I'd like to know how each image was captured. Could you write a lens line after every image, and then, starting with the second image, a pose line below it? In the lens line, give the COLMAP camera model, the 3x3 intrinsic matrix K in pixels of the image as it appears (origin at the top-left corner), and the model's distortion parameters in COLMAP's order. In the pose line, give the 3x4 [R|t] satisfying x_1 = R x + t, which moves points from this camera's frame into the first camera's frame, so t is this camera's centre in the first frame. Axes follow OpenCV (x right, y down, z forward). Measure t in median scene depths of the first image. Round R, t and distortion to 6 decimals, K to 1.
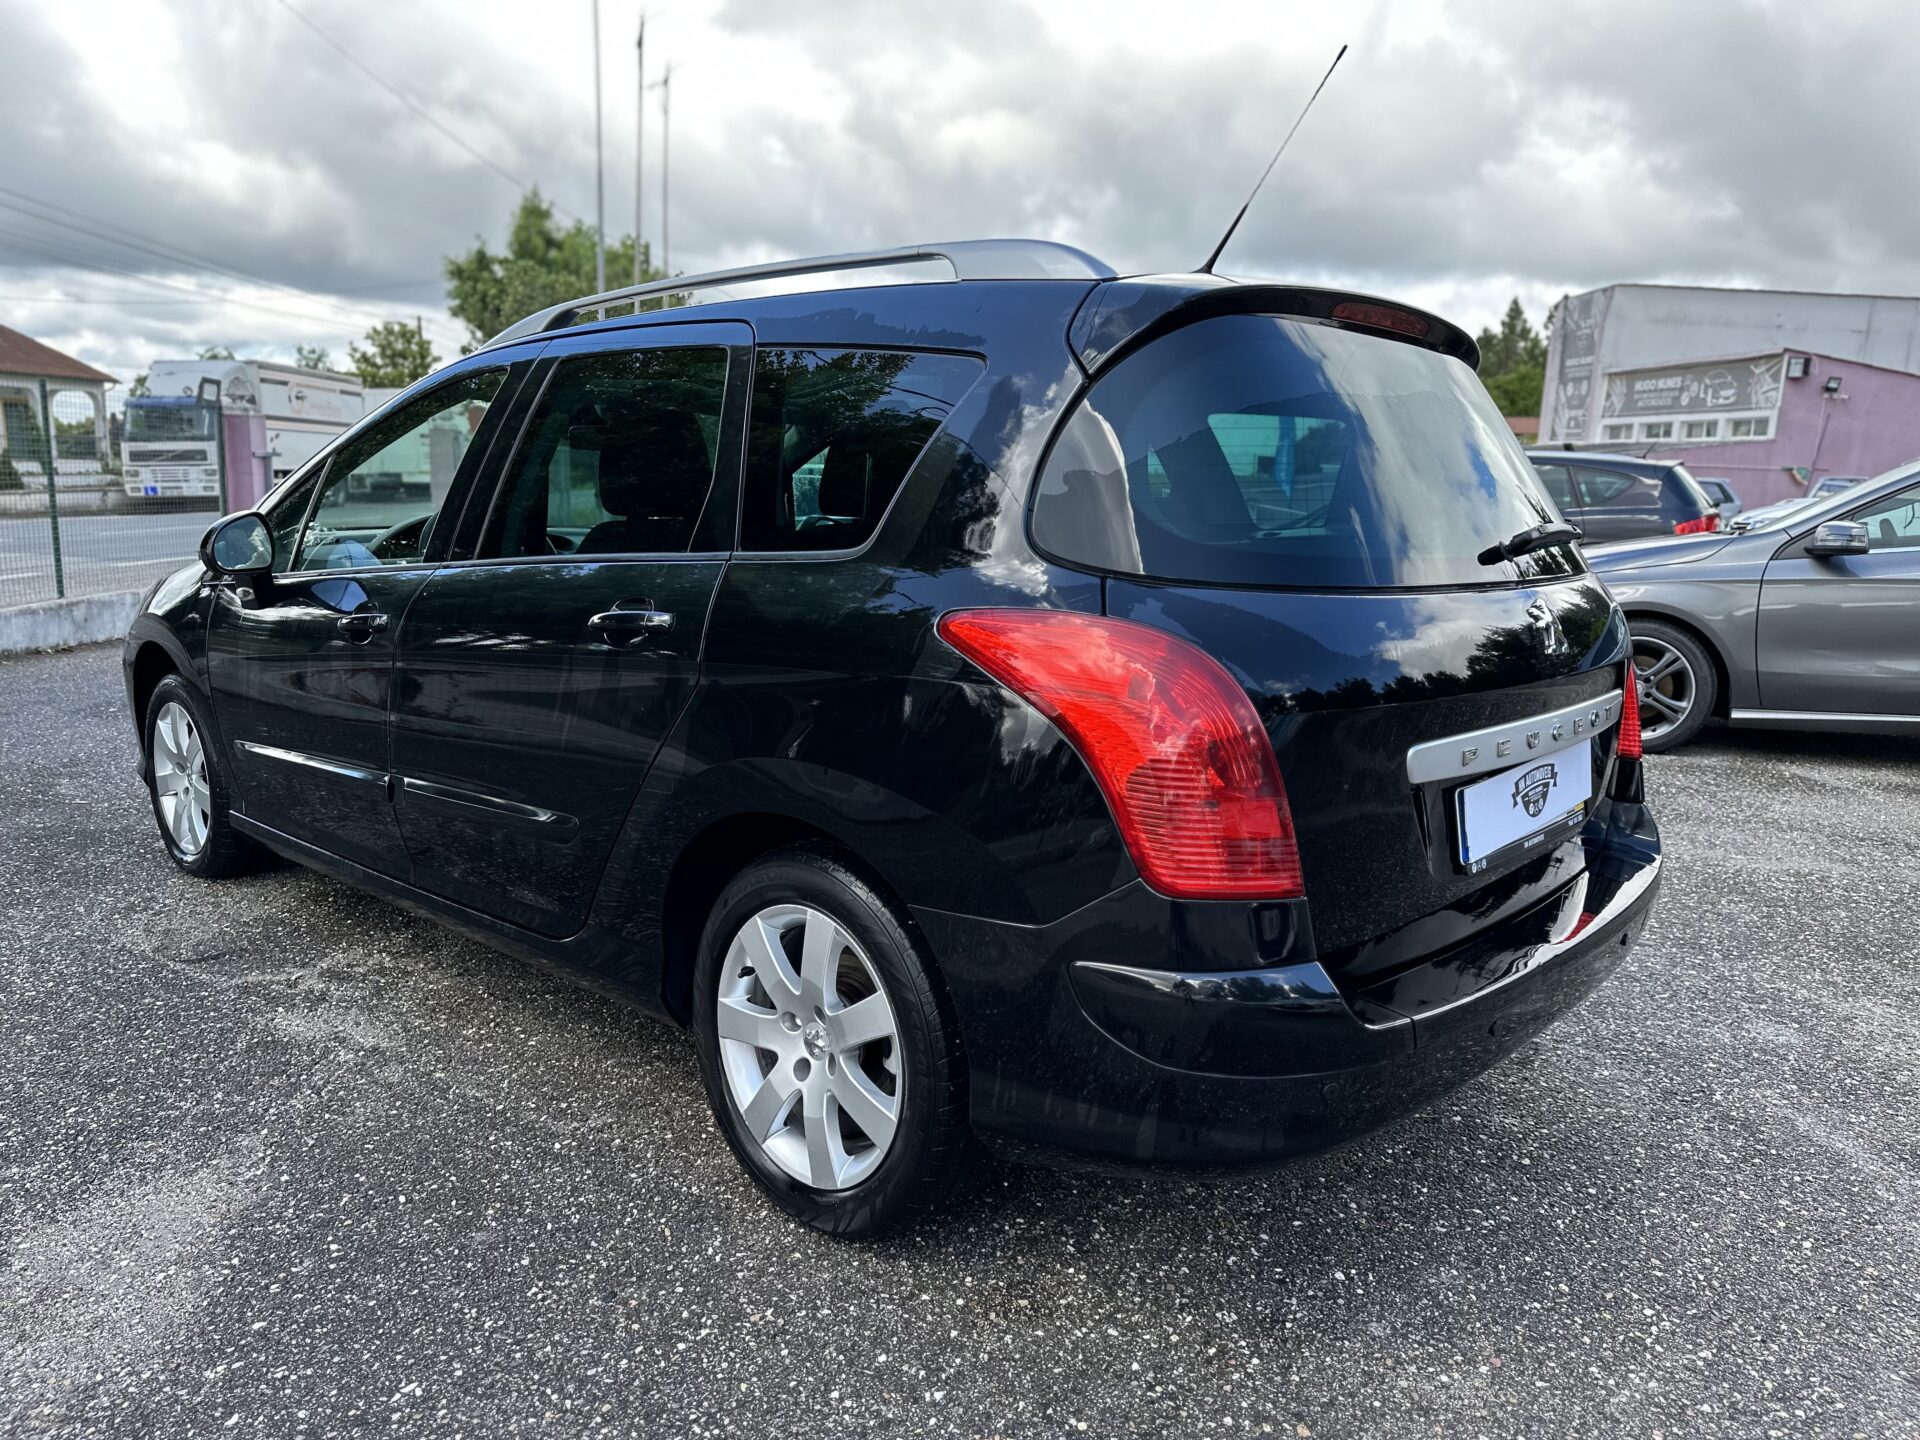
lens RADIAL K [[1358.2, 0, 968.1], [0, 1358.2, 726.4], [0, 0, 1]] dist [-0.005532, -0.010509]
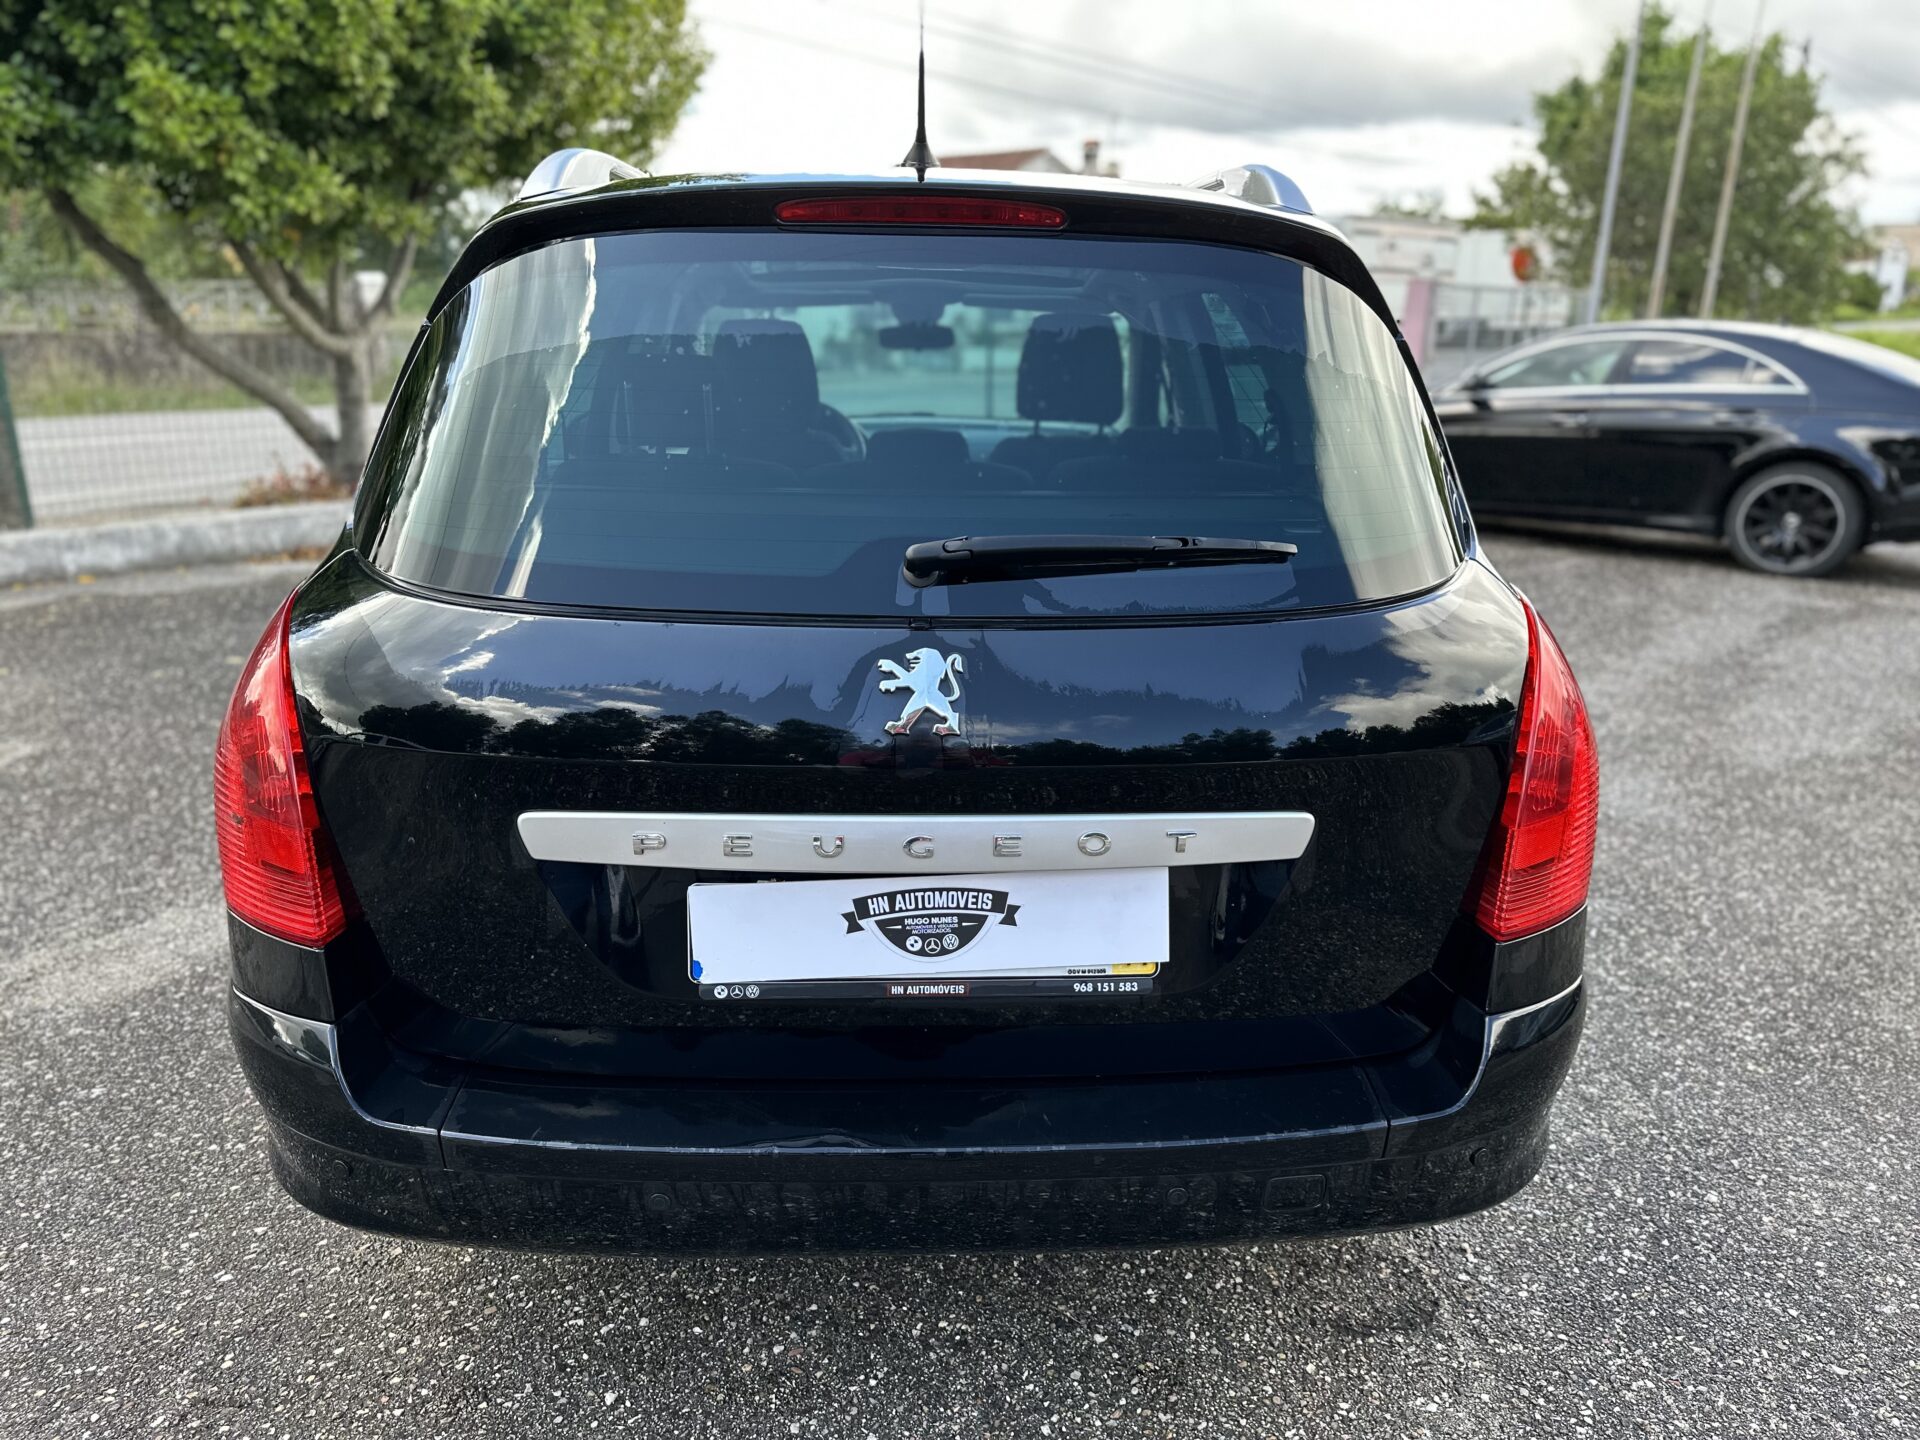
lens RADIAL K [[1358.2, 0, 961.8], [0, 1358.2, 711.1], [0, 0, 1]] dist [-0.005532, -0.010509]
pose [[0.700660, 0.182354, -0.689798, 0.186607], [-0.113169, 0.982953, 0.144901, -0.033253], [0.704463, -0.023462, 0.709353, 0.112170]]
